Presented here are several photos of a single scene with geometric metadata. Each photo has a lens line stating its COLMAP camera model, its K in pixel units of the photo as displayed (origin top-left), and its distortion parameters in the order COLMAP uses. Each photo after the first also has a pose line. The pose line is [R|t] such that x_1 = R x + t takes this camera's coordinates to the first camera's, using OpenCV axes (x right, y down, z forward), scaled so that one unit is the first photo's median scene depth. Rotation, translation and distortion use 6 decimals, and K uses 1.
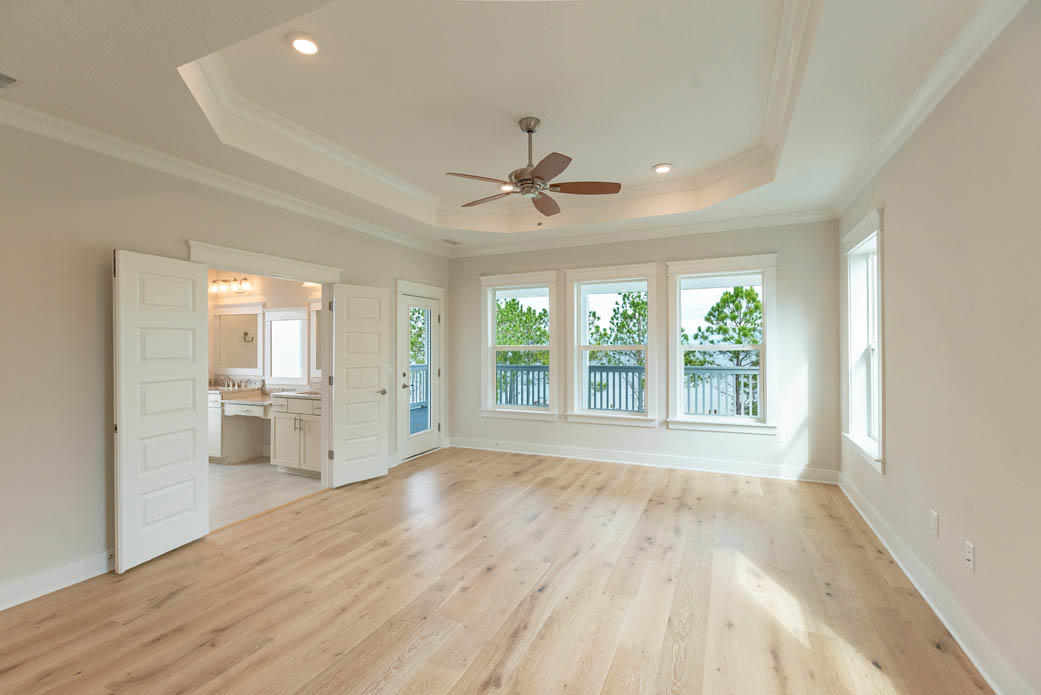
lens RADIAL K [[473.2, 0, 521.8], [0, 473.2, 341.1], [0, 0, 1]] dist [-0.010129, 0.001053]
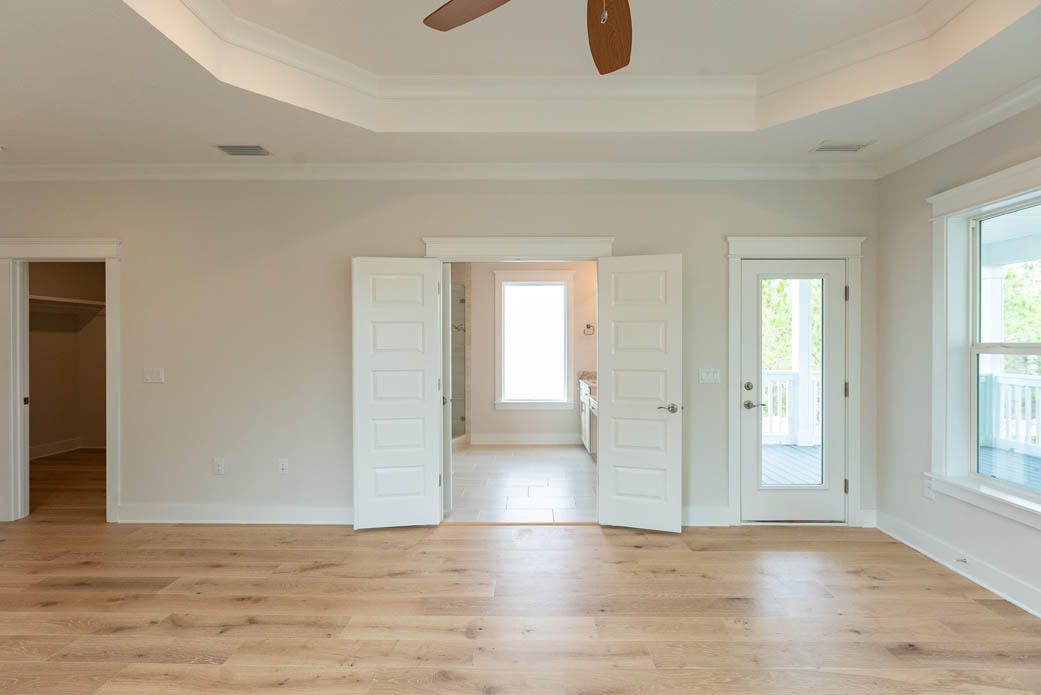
lens RADIAL K [[473.2, 0, 521.8], [0, 473.2, 341.1], [0, 0, 1]] dist [-0.010129, 0.001053]
pose [[0.391847, 0.008923, -0.919987, 0.338642], [0.003034, 0.999935, 0.010990, 0.004317], [0.920025, -0.007098, 0.391795, 0.765991]]
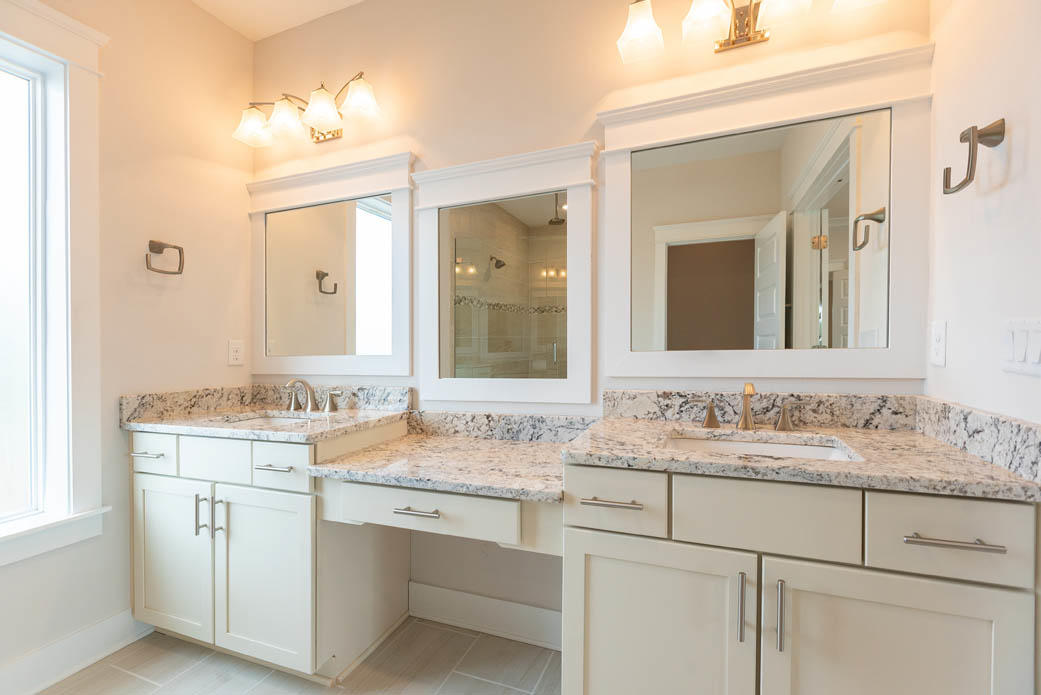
lens RADIAL K [[473.2, 0, 521.8], [0, 473.2, 341.1], [0, 0, 1]] dist [-0.010129, 0.001053]
pose [[0.999281, -0.014417, 0.035057, -0.830410], [0.014401, 0.999896, 0.000709, 0.085685], [-0.035063, -0.000204, 0.999385, 1.142674]]
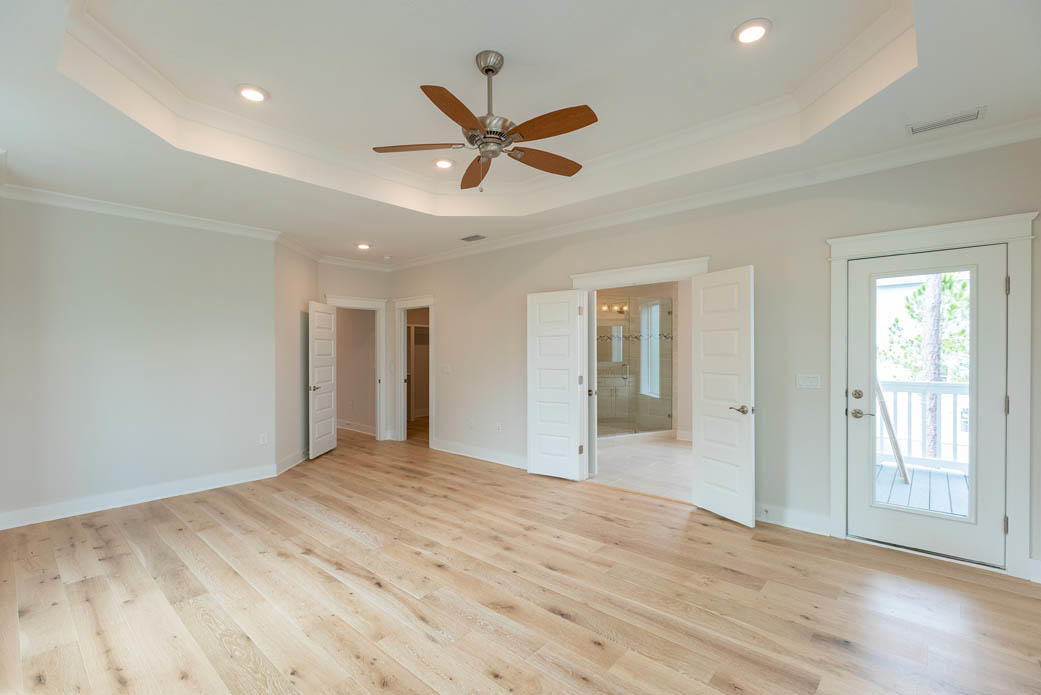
lens RADIAL K [[473.2, 0, 521.8], [0, 473.2, 341.1], [0, 0, 1]] dist [-0.010129, 0.001053]
pose [[-0.316278, -0.004452, -0.948656, 0.730991], [0.018126, 0.999778, -0.010735, 0.004146], [0.948493, -0.020590, -0.316127, 1.285408]]
